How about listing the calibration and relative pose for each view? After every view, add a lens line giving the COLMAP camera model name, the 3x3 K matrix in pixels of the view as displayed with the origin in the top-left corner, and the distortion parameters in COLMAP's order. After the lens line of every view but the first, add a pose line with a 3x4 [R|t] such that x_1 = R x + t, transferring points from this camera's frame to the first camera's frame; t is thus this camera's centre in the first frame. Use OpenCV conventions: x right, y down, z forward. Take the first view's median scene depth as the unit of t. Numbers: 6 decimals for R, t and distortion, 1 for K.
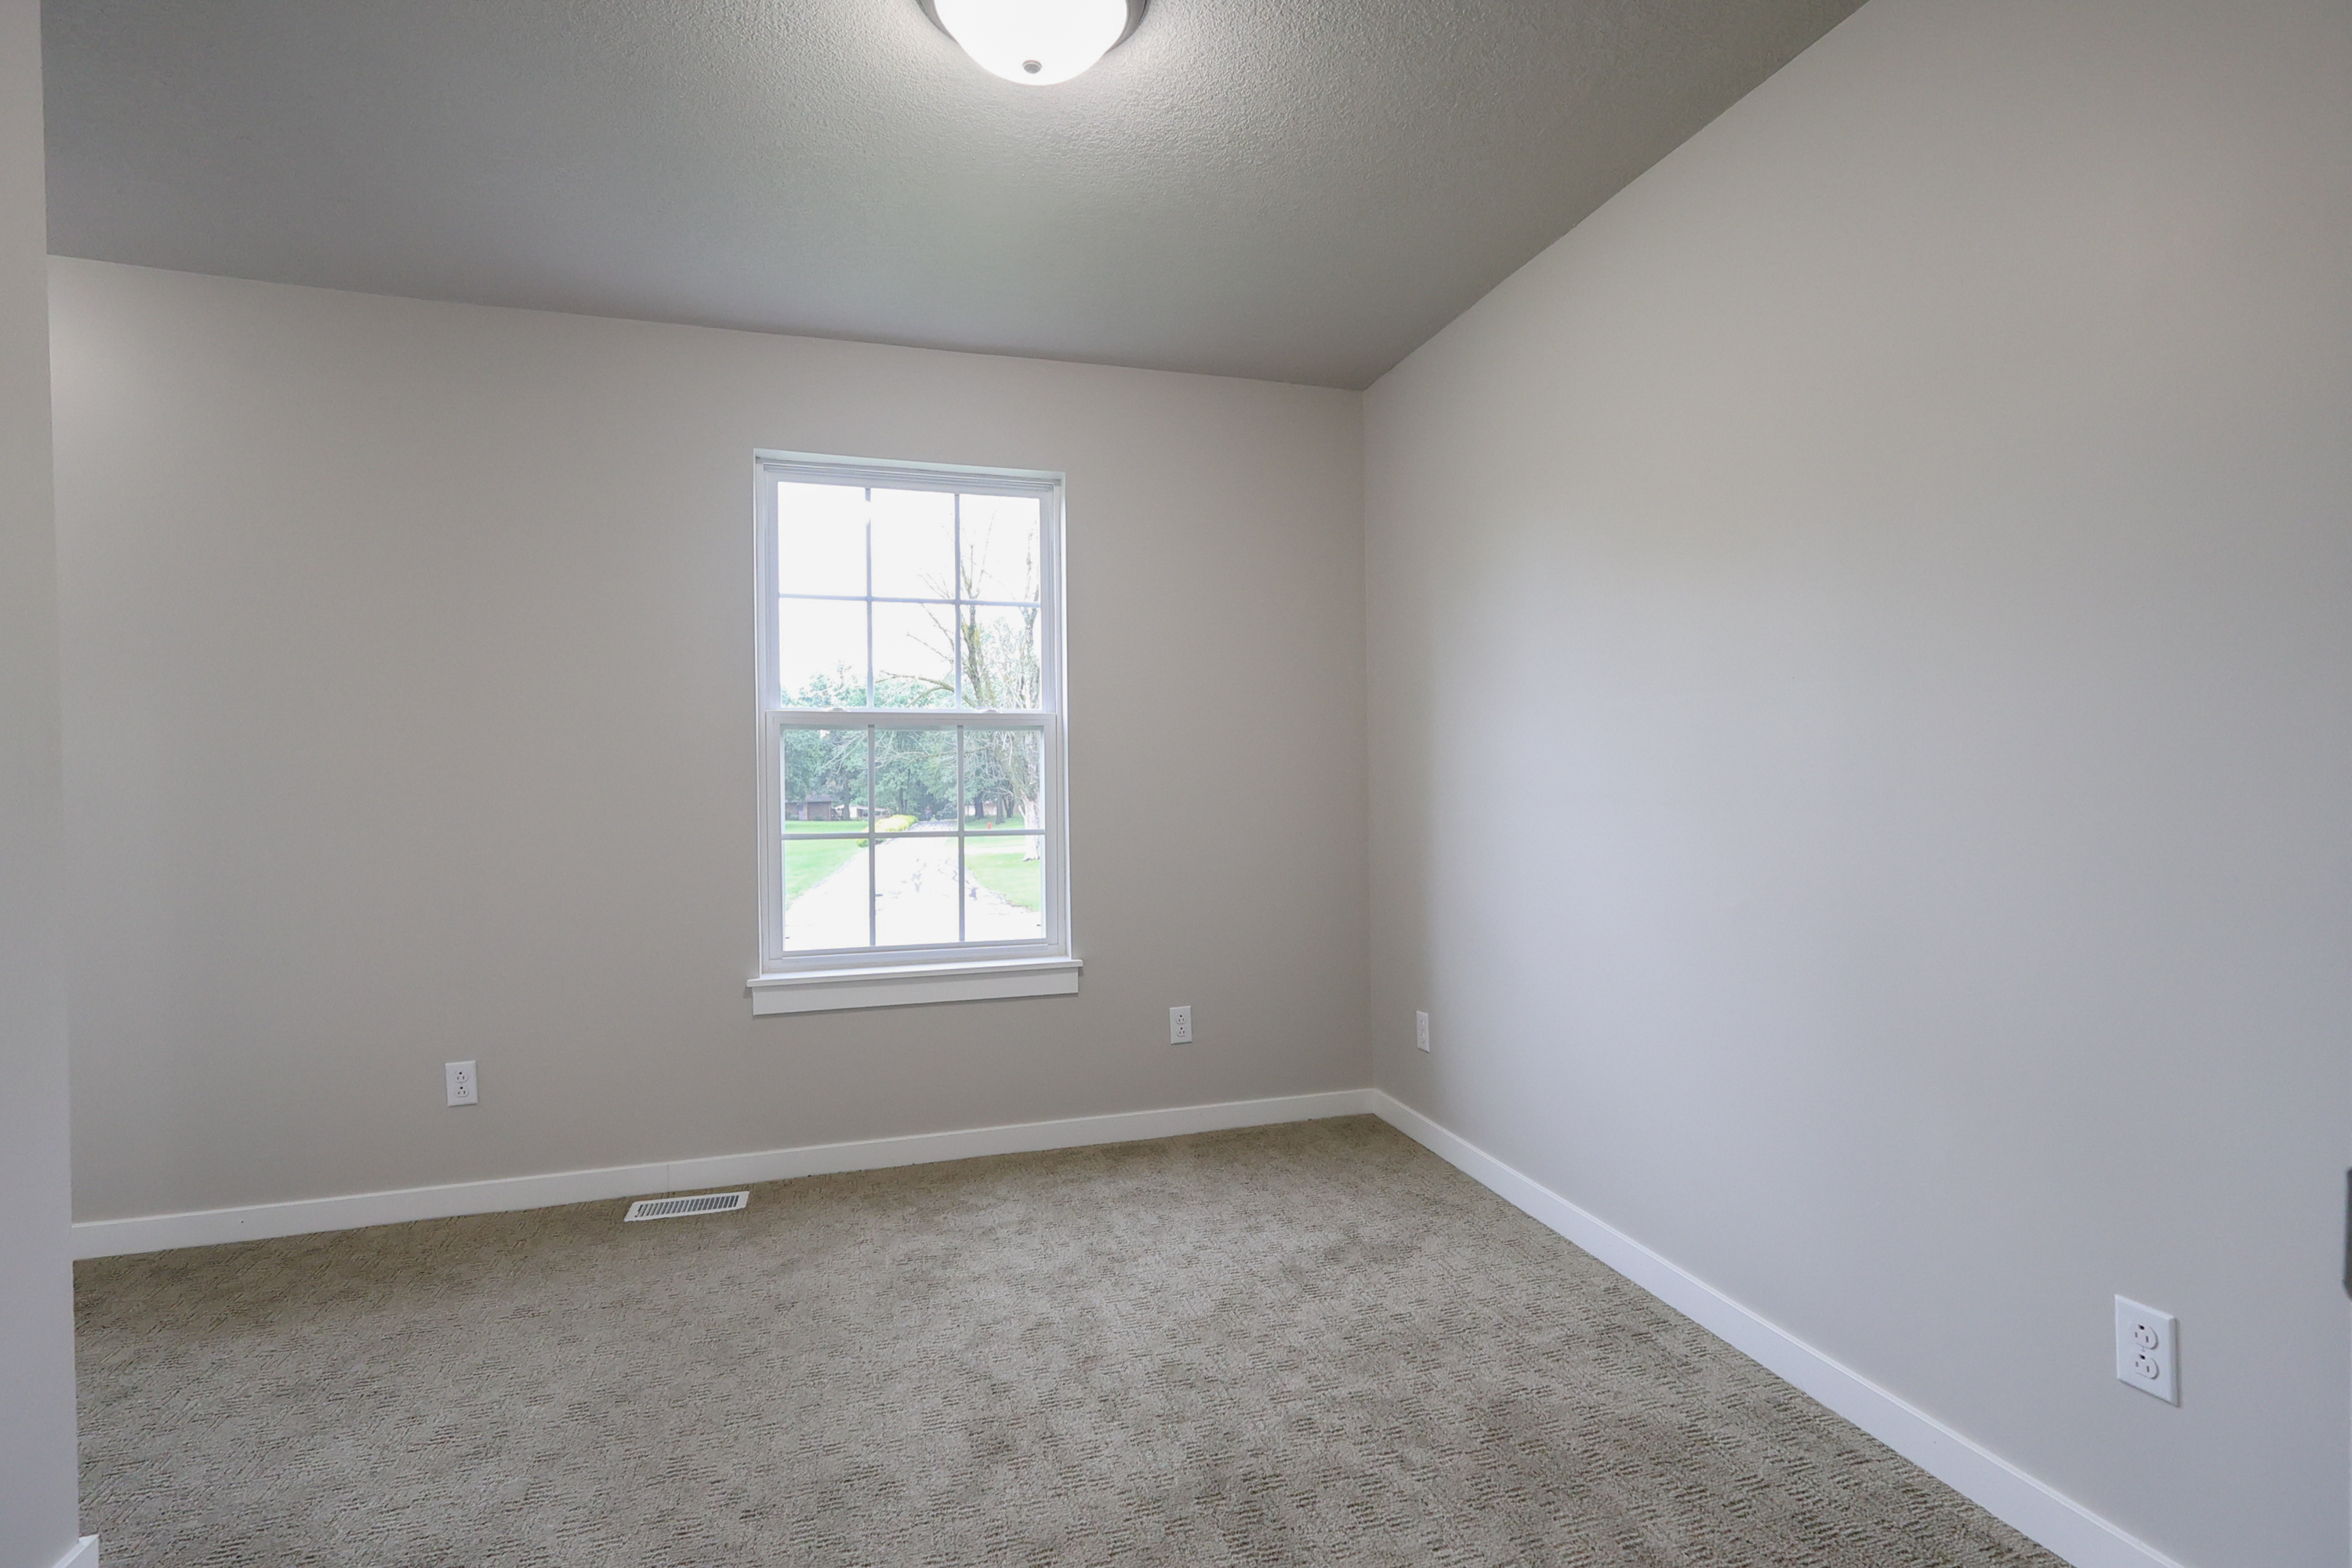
lens RADIAL K [[1201.3, 0, 1179.5], [0, 1201.3, 789.0], [0, 0, 1]] dist [-0.003672, 0.000614]
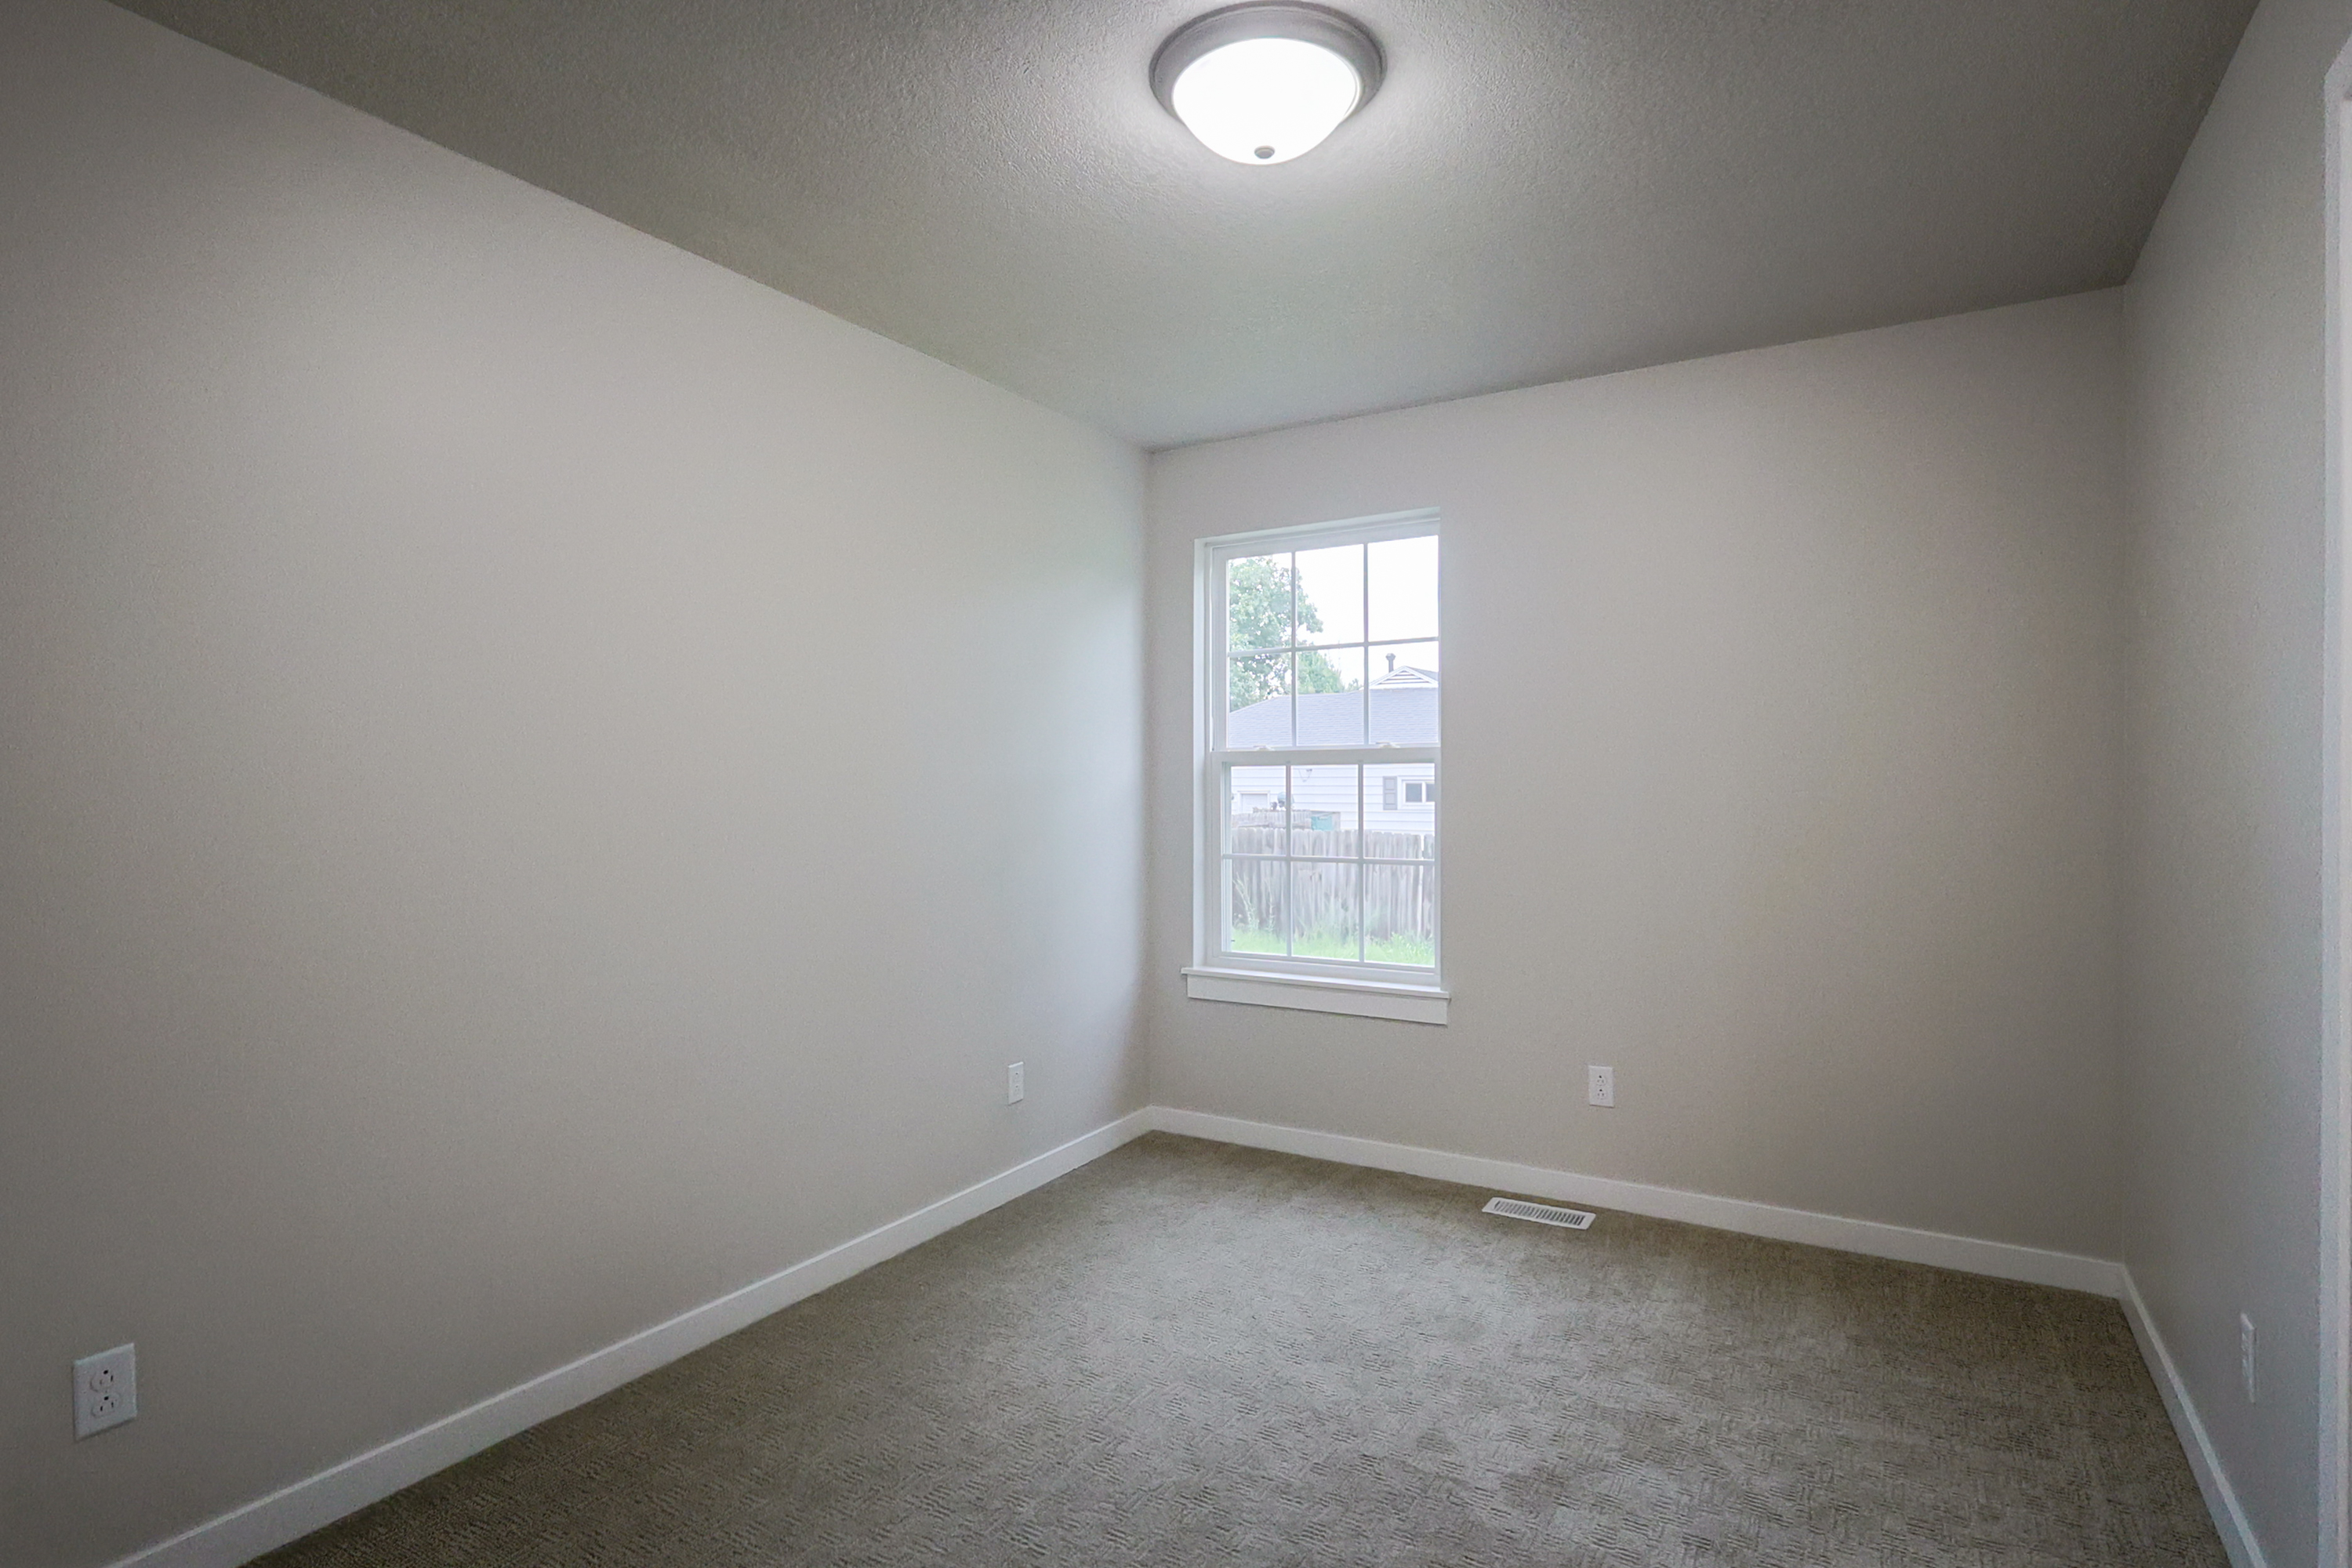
lens RADIAL K [[1201.3, 0, 1179.5], [0, 1201.3, 789.0], [0, 0, 1]] dist [-0.003672, 0.000614]
pose [[0.644942, 0.010464, -0.764160, 0.486051], [-0.030395, 0.999466, -0.011967, -0.007302], [0.763627, 0.030945, 0.644916, 0.165501]]
